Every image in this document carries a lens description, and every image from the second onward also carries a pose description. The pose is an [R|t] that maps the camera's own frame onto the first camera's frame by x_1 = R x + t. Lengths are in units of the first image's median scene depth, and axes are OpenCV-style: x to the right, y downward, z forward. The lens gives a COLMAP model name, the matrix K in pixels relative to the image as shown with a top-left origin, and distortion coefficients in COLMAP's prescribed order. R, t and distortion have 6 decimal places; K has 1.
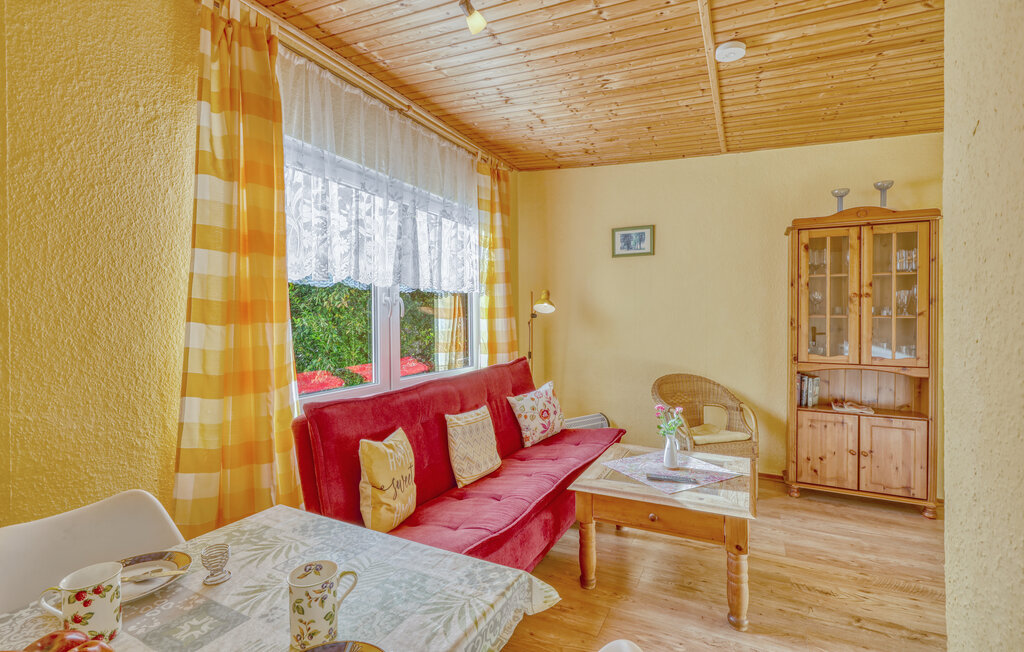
lens RADIAL K [[462.1, 0, 513.3], [0, 462.1, 323.5], [0, 0, 1]] dist [-0.001970, -0.000229]
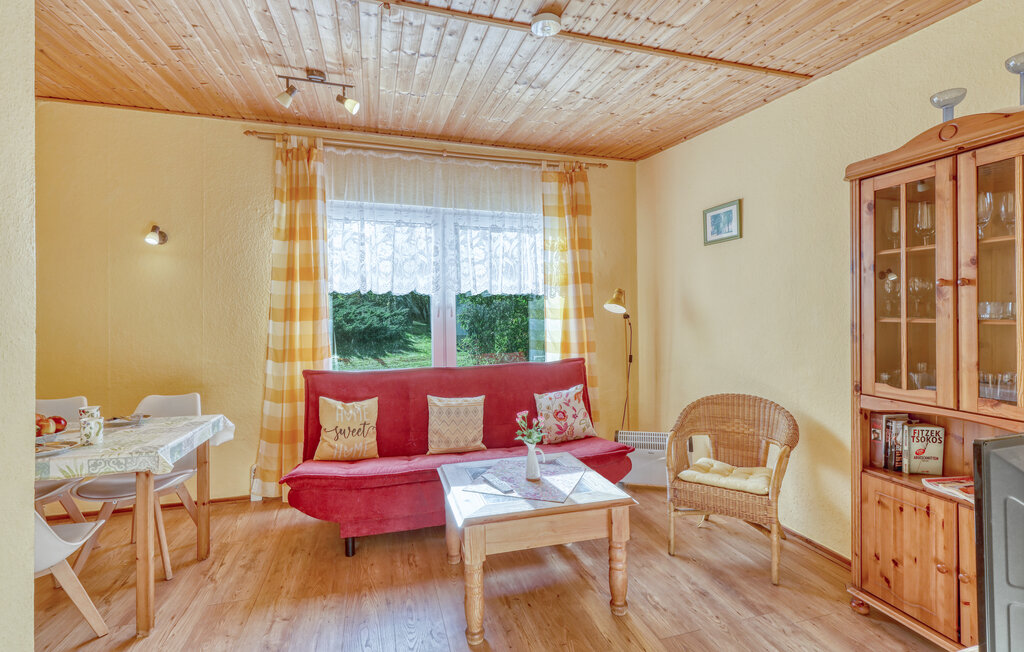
lens RADIAL K [[479.6, 0, 511.3], [0, 479.6, 320.3], [0, 0, 1]] dist [0.002999, 0.000919]
pose [[0.680641, 0.010670, -0.732539, 0.785422], [-0.012491, 0.999918, 0.002959, -0.011268], [0.732511, 0.007136, 0.680718, 0.224094]]
